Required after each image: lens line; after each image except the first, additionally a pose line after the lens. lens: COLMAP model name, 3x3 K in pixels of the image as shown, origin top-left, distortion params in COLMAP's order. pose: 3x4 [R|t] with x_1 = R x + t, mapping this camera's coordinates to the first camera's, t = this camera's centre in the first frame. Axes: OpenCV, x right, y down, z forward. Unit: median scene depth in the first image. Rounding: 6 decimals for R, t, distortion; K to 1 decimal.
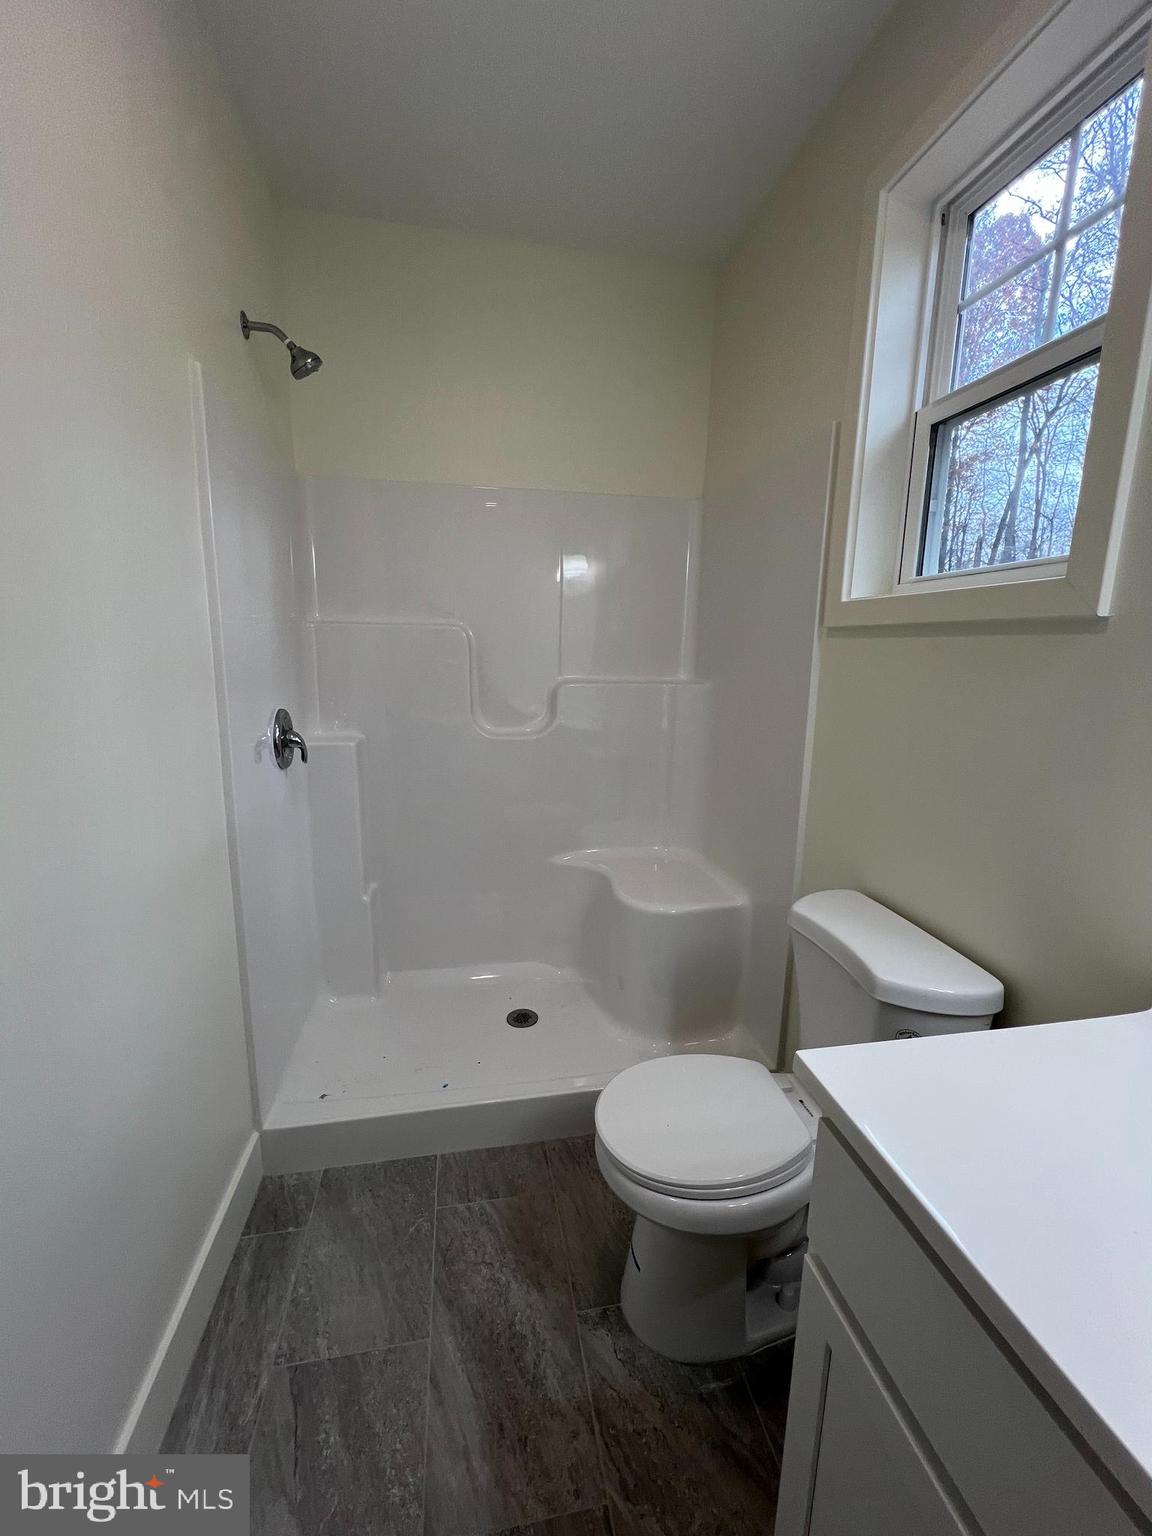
lens RADIAL K [[617.7, 0, 573.0], [0, 617.7, 765.4], [0, 0, 1]] dist [0.001871, -0.000001]
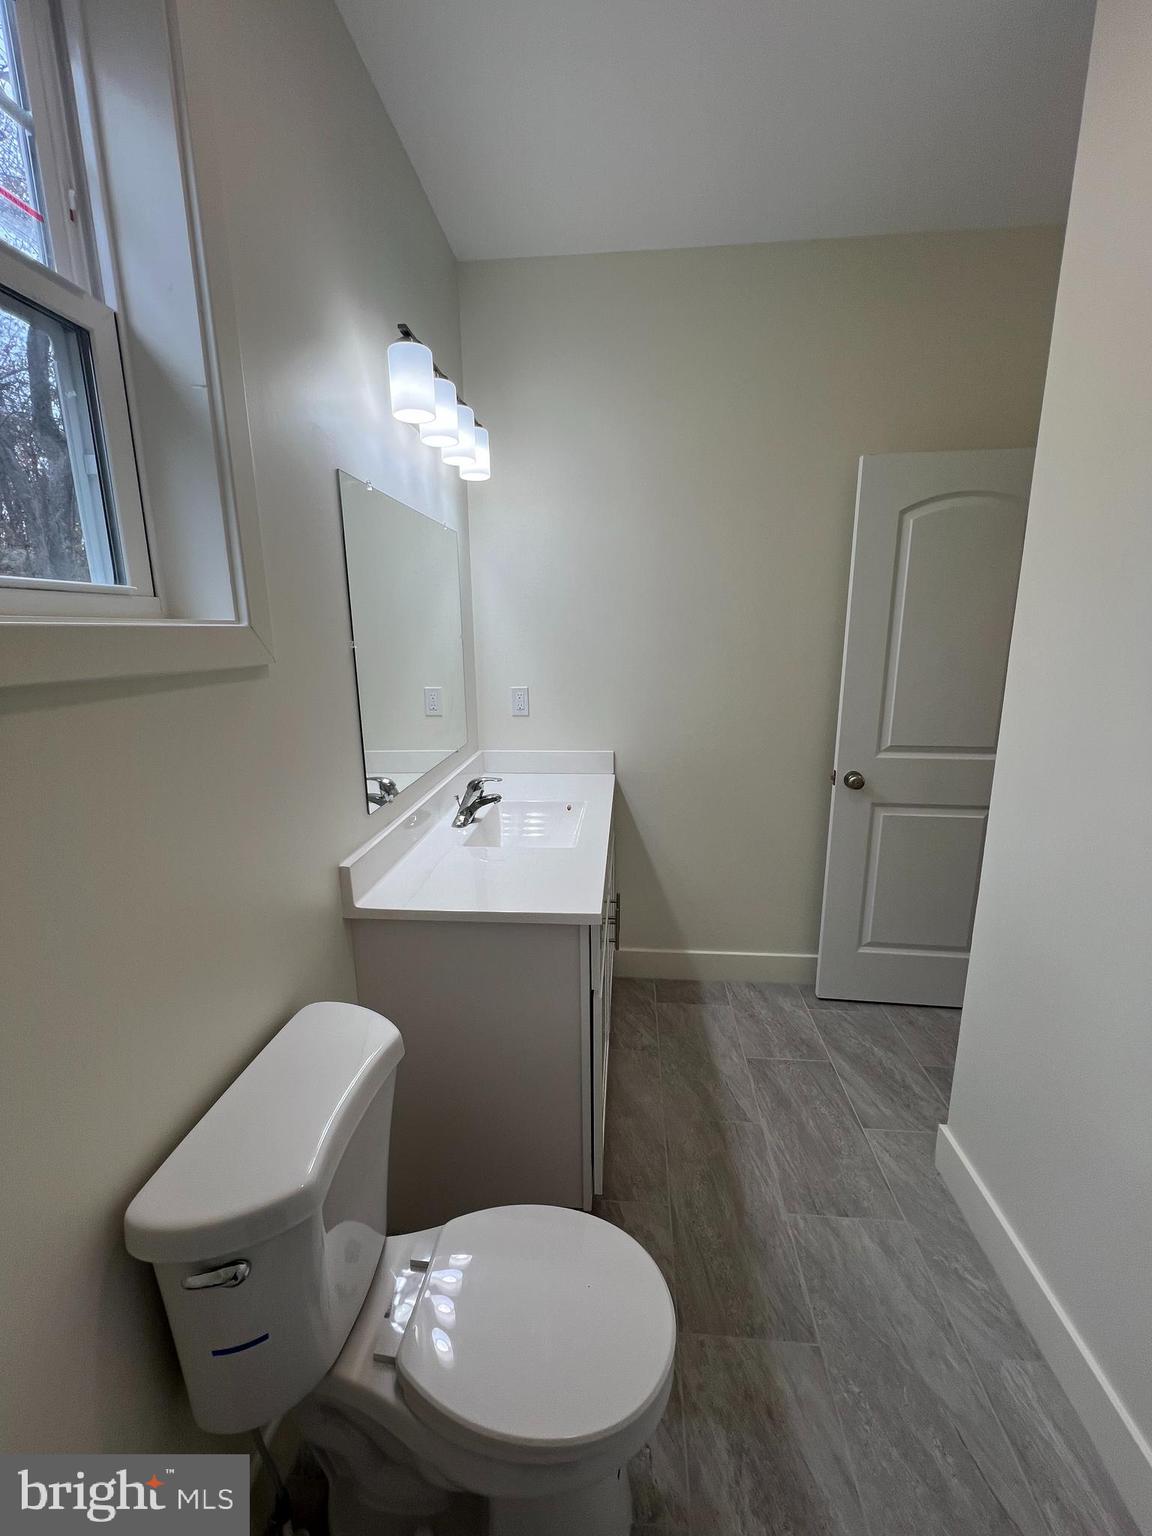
lens RADIAL K [[617.7, 0, 575.6], [0, 617.7, 764.9], [0, 0, 1]] dist [0.001871, -0.000001]
pose [[-0.964073, -0.064541, 0.257678, 0.005650], [0.044196, 0.917543, 0.395173, -0.399137], [-0.261935, 0.392364, -0.881726, 1.546378]]
